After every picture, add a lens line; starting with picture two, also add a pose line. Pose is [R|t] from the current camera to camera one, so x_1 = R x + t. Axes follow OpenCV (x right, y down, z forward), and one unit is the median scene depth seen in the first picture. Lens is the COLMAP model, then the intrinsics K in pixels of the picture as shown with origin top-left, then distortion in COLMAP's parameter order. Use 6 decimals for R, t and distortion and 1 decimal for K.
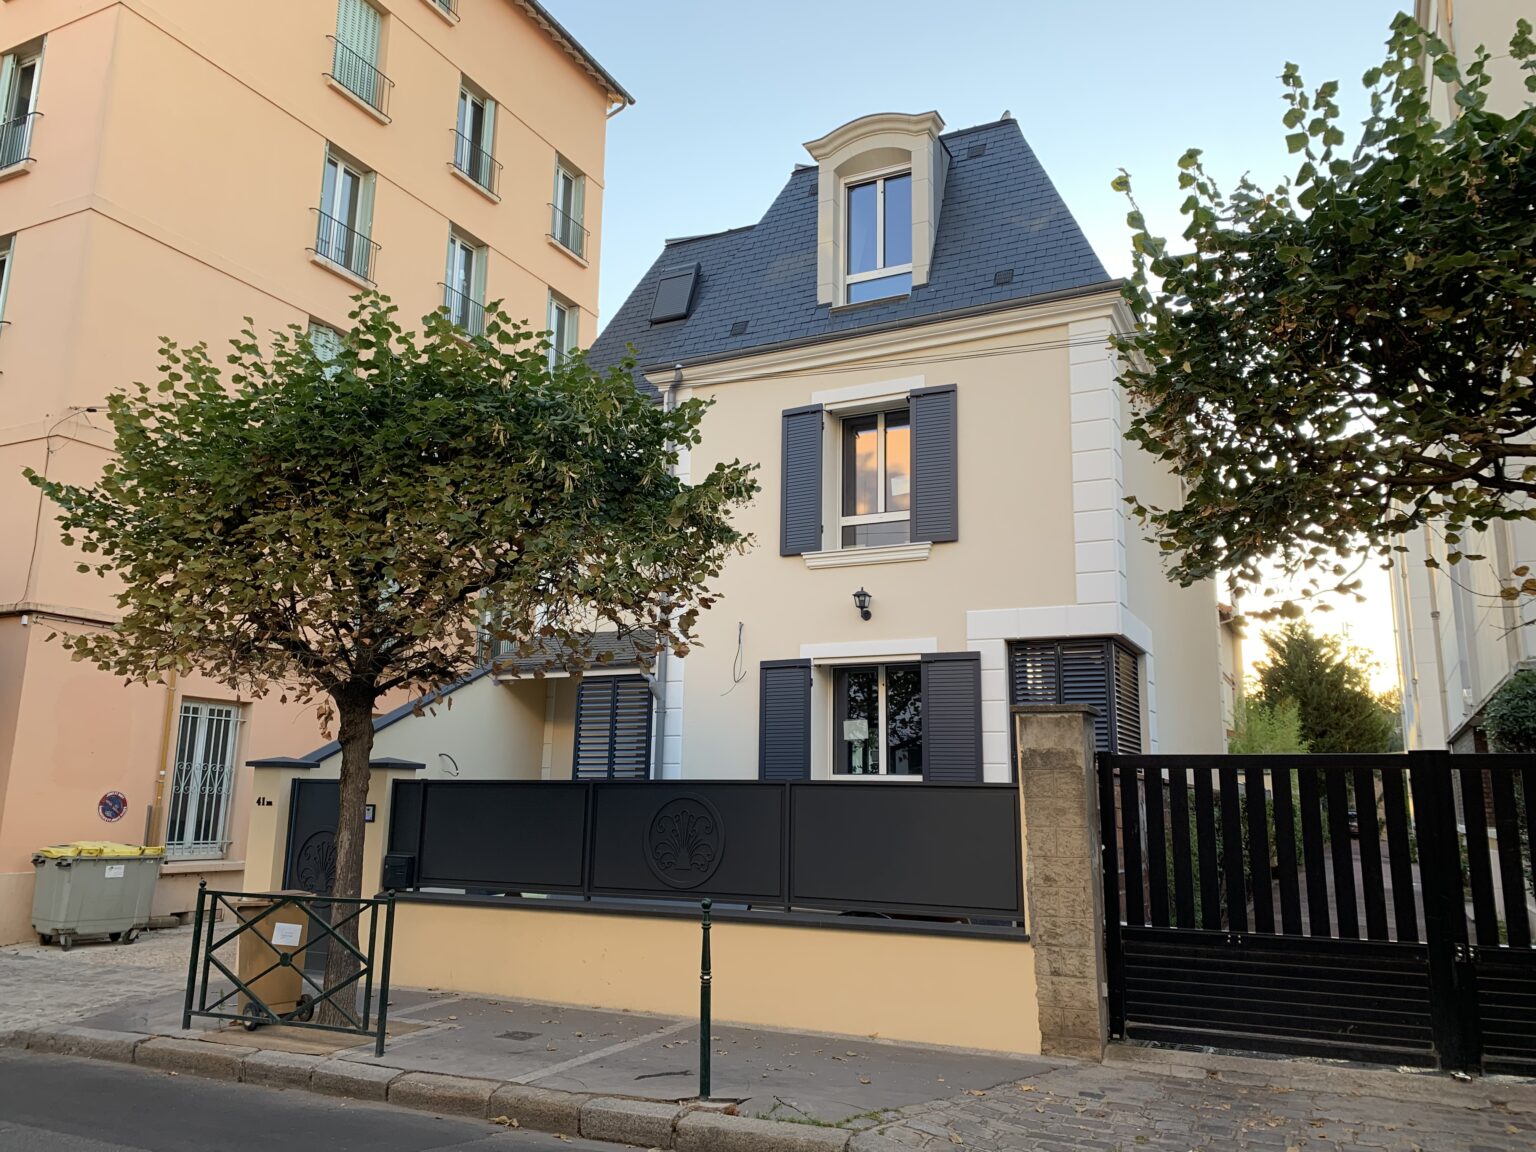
lens RADIAL K [[1171.5, 0, 768.0], [0, 1171.5, 576.0], [0, 0, 1]] dist [0.032851, -0.001793]
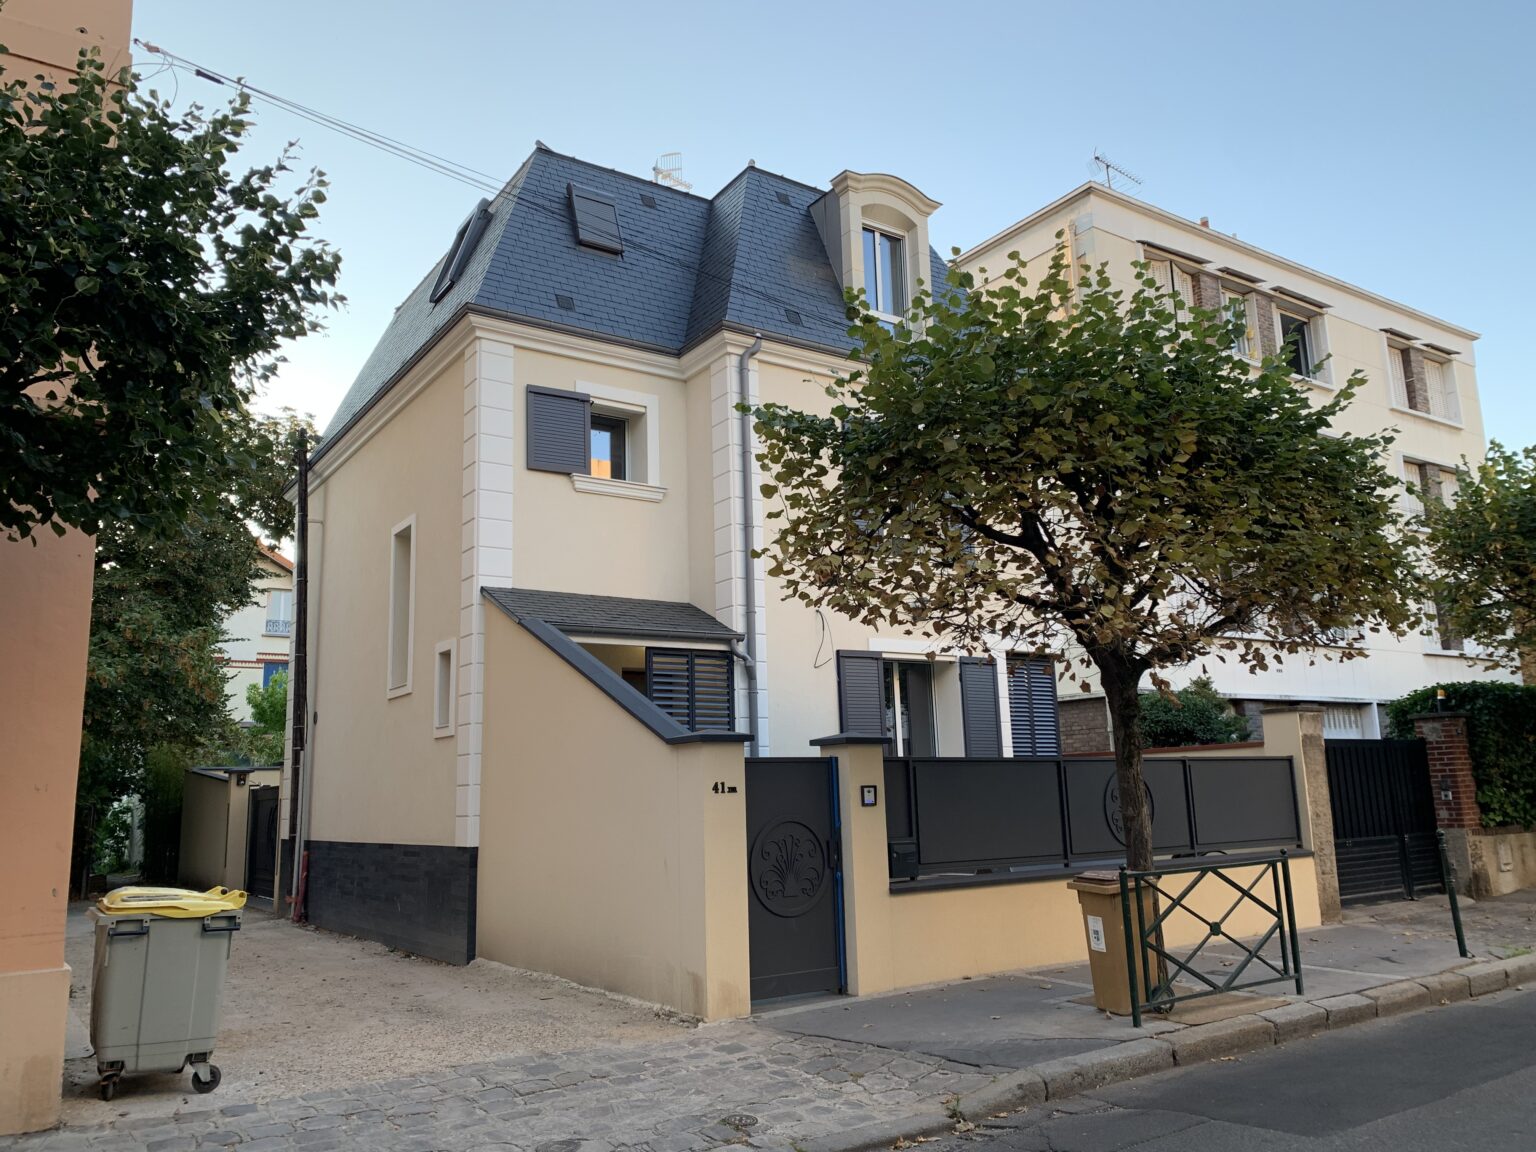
lens RADIAL K [[1166.0, 0, 768.0], [0, 1166.0, 576.0], [0, 0, 1]] dist [0.003825, -0.004170]
pose [[0.490686, 0.132829, 0.861152, -1.250571], [-0.133851, 0.988072, -0.076138, 0.129046], [-0.860994, -0.077906, 0.502613, 0.714680]]
